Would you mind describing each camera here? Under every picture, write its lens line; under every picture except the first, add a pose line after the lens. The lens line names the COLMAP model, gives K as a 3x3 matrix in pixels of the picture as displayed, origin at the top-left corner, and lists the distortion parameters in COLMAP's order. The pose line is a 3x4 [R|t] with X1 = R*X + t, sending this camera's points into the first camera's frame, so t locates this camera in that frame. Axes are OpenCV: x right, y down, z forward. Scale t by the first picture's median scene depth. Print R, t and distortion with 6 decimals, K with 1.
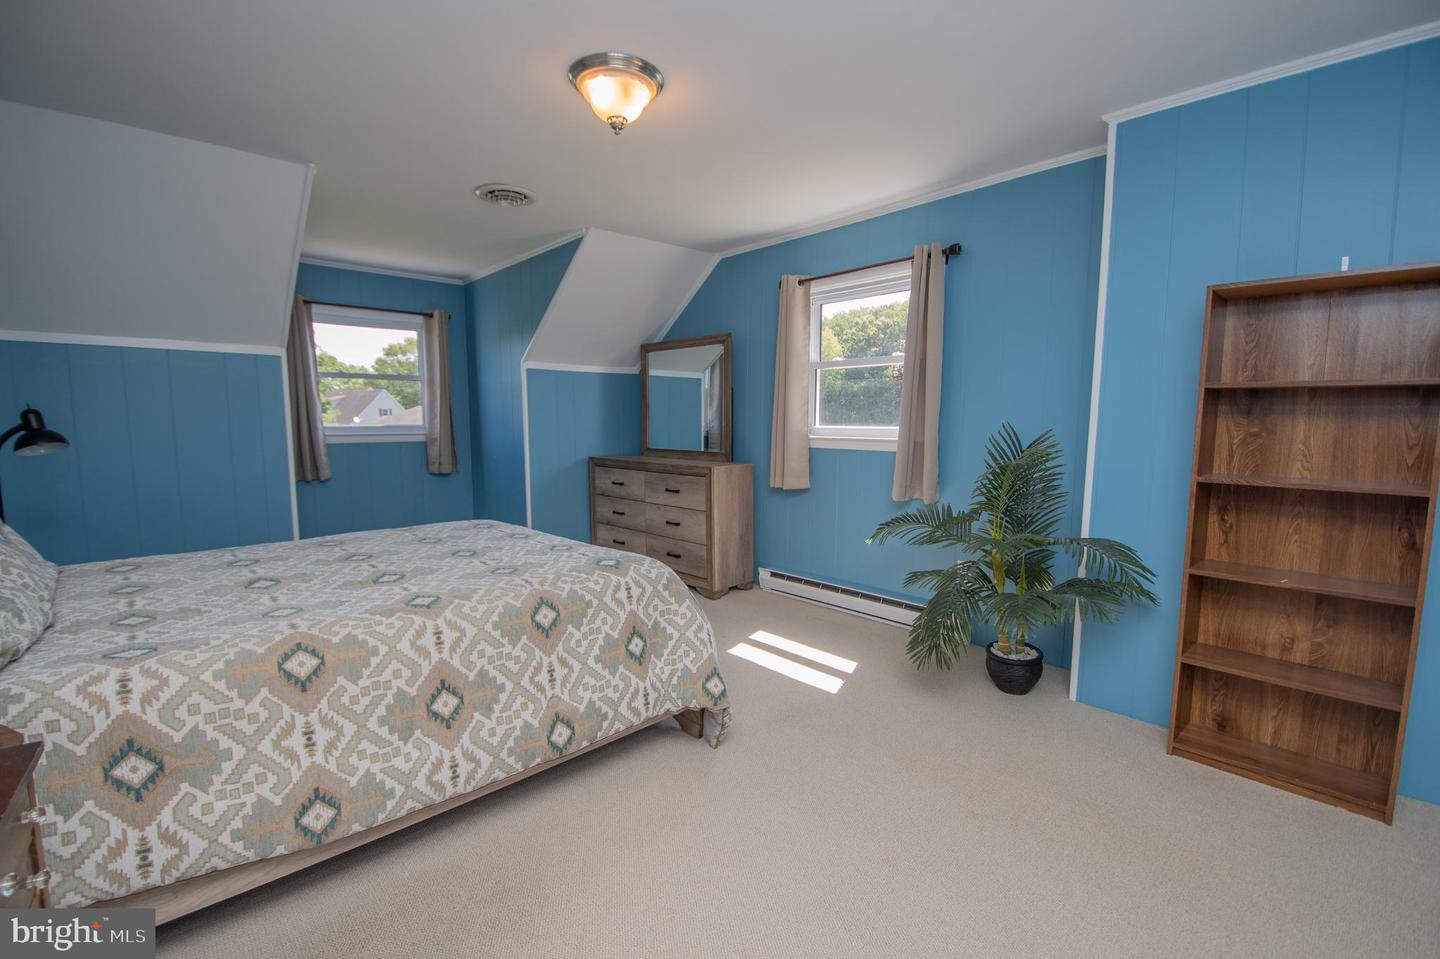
lens RADIAL K [[627.4, 0, 716.8], [0, 627.4, 485.6], [0, 0, 1]] dist [0.015187, -0.018449]
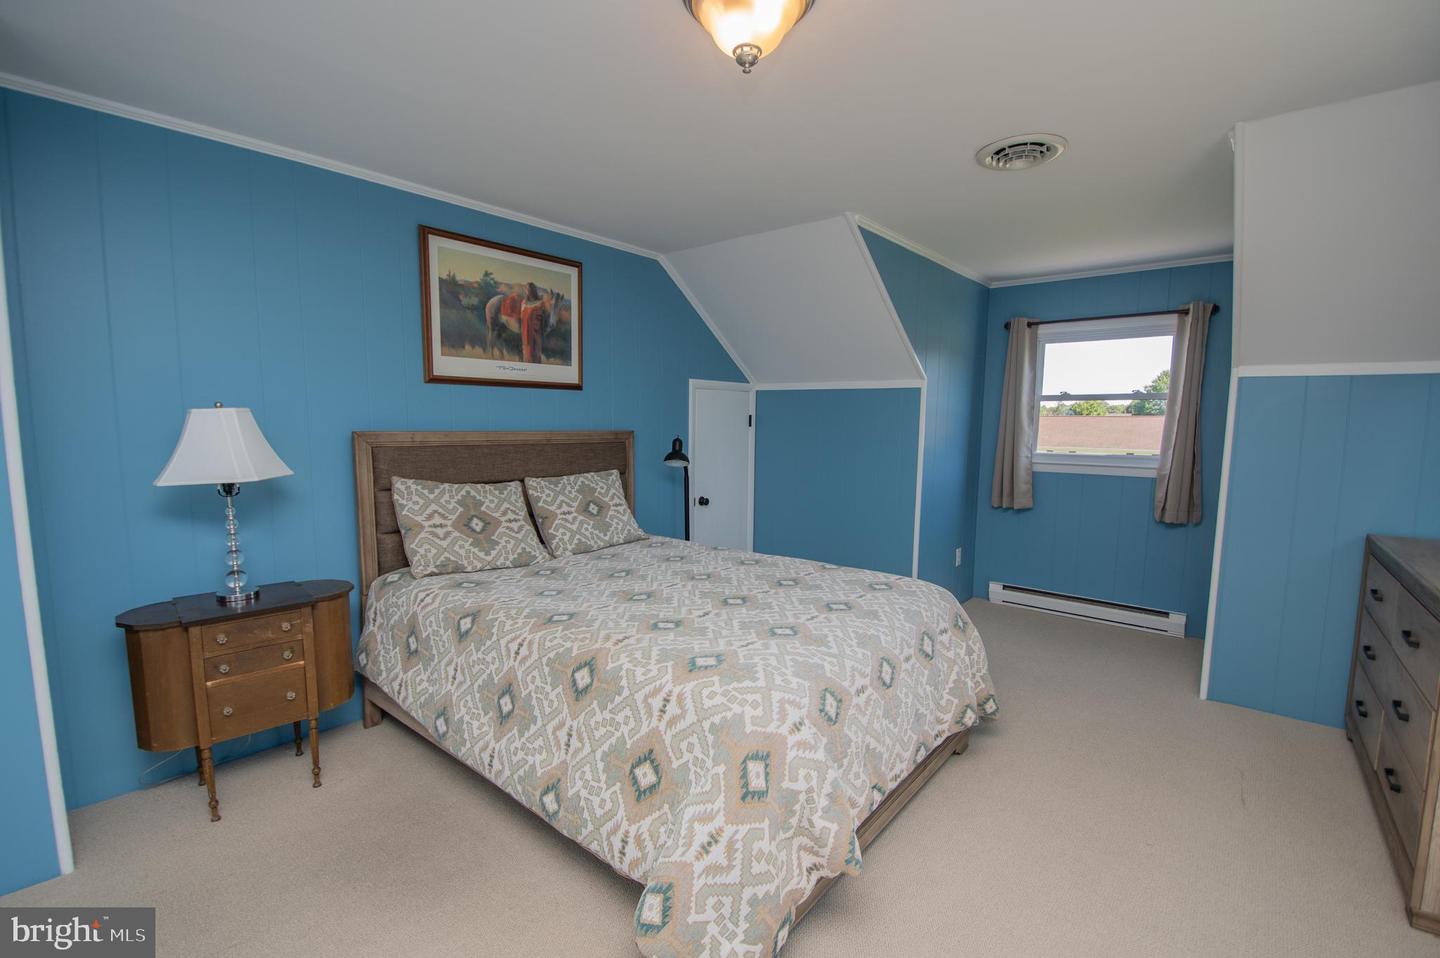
lens RADIAL K [[627.4, 0, 716.8], [0, 627.4, 485.1], [0, 0, 1]] dist [0.015187, -0.018449]
pose [[0.127017, 0.097453, -0.987102, 0.365247], [-0.117825, 0.989598, 0.082538, -0.099284], [0.984878, 0.105821, 0.137178, 0.588219]]
